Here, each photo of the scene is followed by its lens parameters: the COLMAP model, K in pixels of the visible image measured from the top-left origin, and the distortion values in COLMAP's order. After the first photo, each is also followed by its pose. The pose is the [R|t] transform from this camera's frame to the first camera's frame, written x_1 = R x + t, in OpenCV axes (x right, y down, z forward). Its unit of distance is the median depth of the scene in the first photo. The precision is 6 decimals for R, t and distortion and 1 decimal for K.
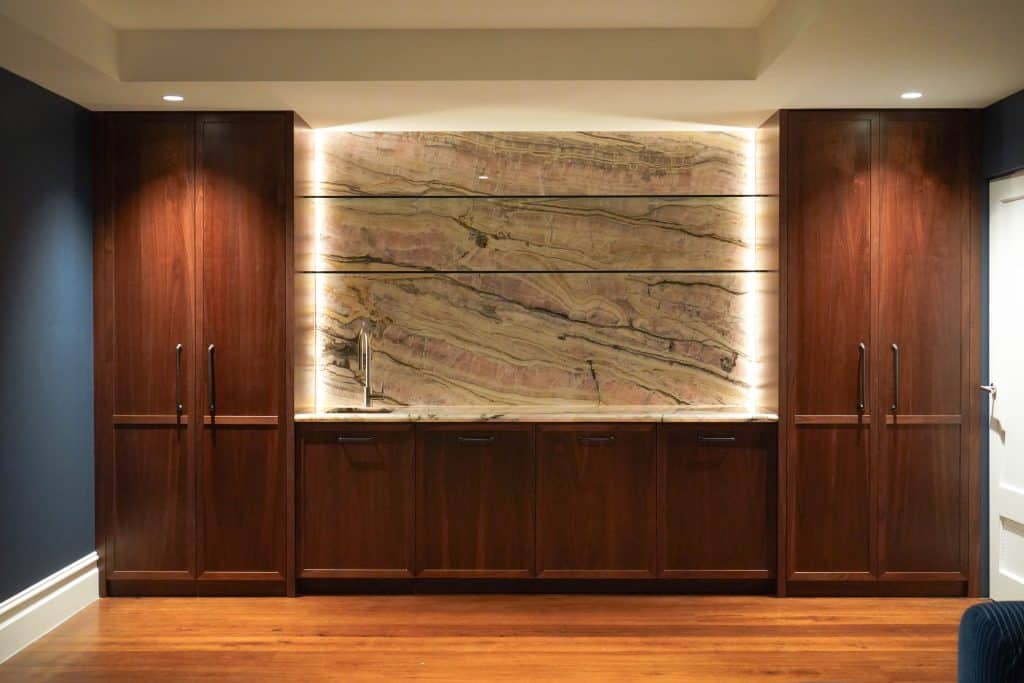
lens RADIAL K [[1179.4, 0, 512.0], [0, 1179.4, 341.5], [0, 0, 1]] dist [0.009002, 0.006400]
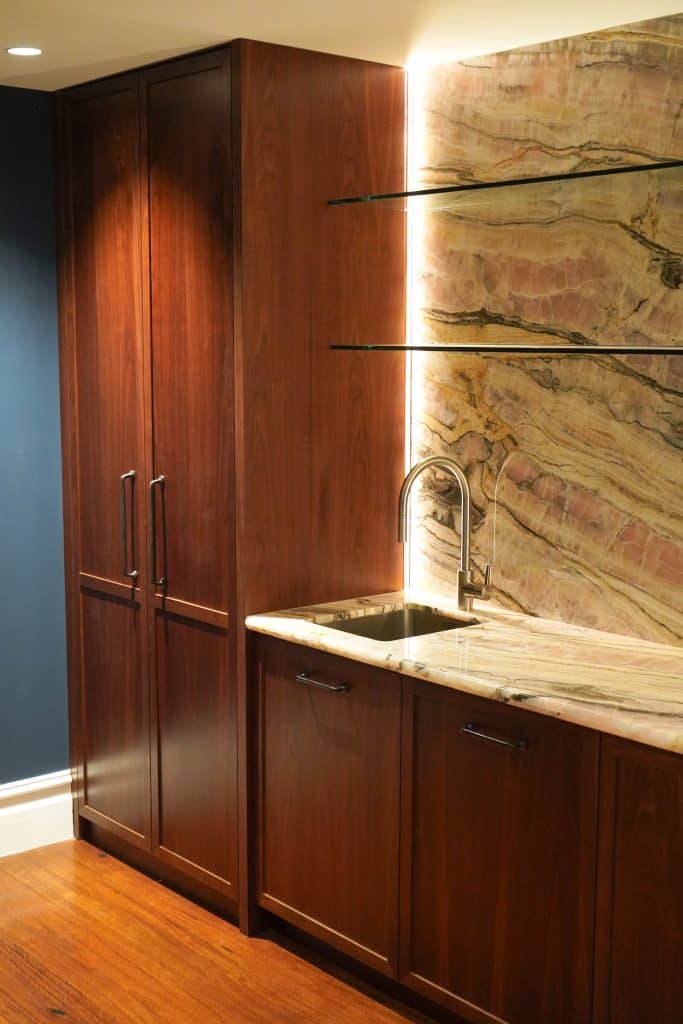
lens RADIAL K [[1342.8, 0, 341.5], [0, 1342.8, 512.0], [0, 0, 1]] dist [-0.007991, -0.016590]
pose [[0.645191, 0.102819, -0.757071, 0.279223], [-0.016994, 0.992589, 0.120322, -0.055176], [0.763832, -0.064765, 0.642157, 0.582039]]
